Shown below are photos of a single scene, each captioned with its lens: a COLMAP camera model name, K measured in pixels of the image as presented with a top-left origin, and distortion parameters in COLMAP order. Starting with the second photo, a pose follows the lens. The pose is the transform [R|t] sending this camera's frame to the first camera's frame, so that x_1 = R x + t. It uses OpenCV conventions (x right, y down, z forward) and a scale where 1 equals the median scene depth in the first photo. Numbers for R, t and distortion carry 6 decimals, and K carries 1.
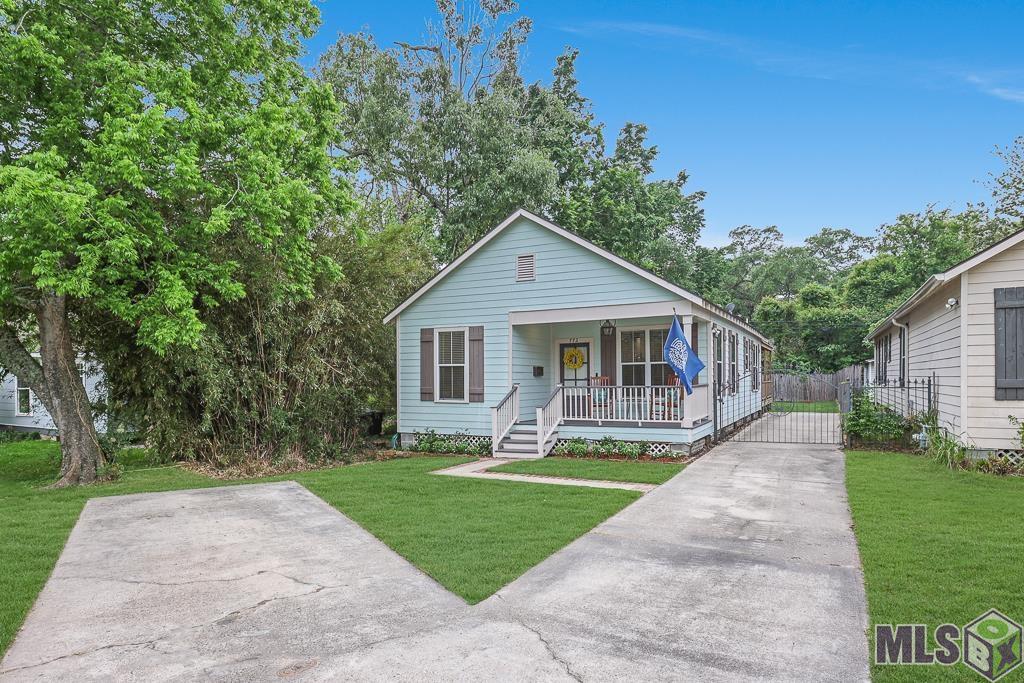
lens RADIAL K [[608.3, 0, 512.3], [0, 608.3, 375.5], [0, 0, 1]] dist [-0.000125, 0.000157]
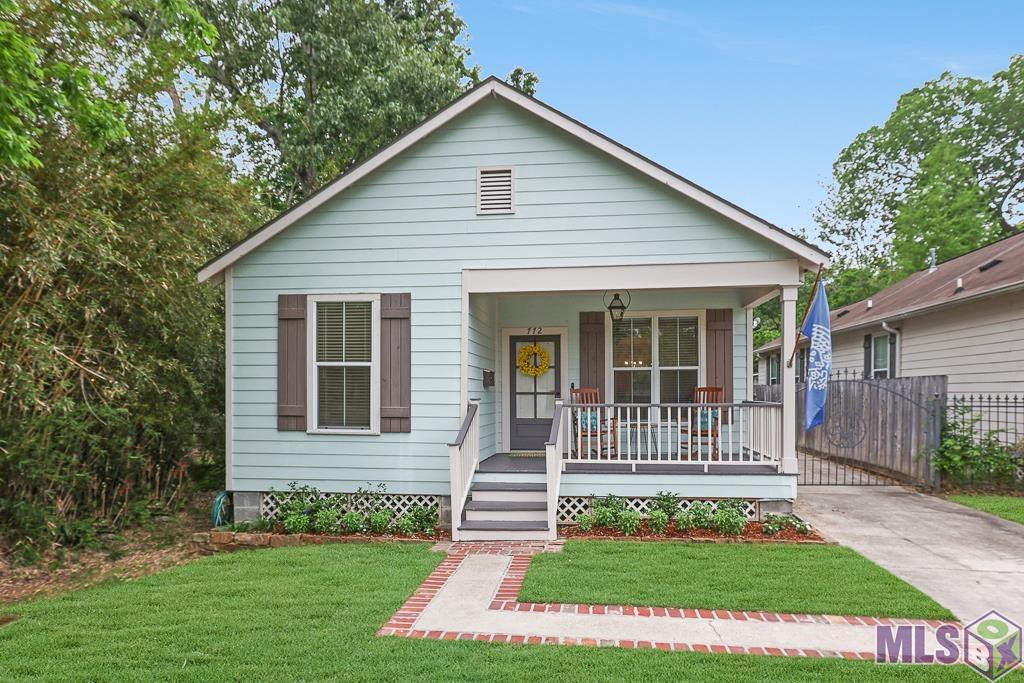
lens RADIAL K [[617.3, 0, 514.2], [0, 617.3, 394.8], [0, 0, 1]] dist [0.001211, 0.002494]
pose [[0.938074, 0.006661, 0.346370, -0.147073], [-0.008002, 0.999965, 0.002442, 0.007546], [-0.346342, -0.005062, 0.938095, 0.432930]]
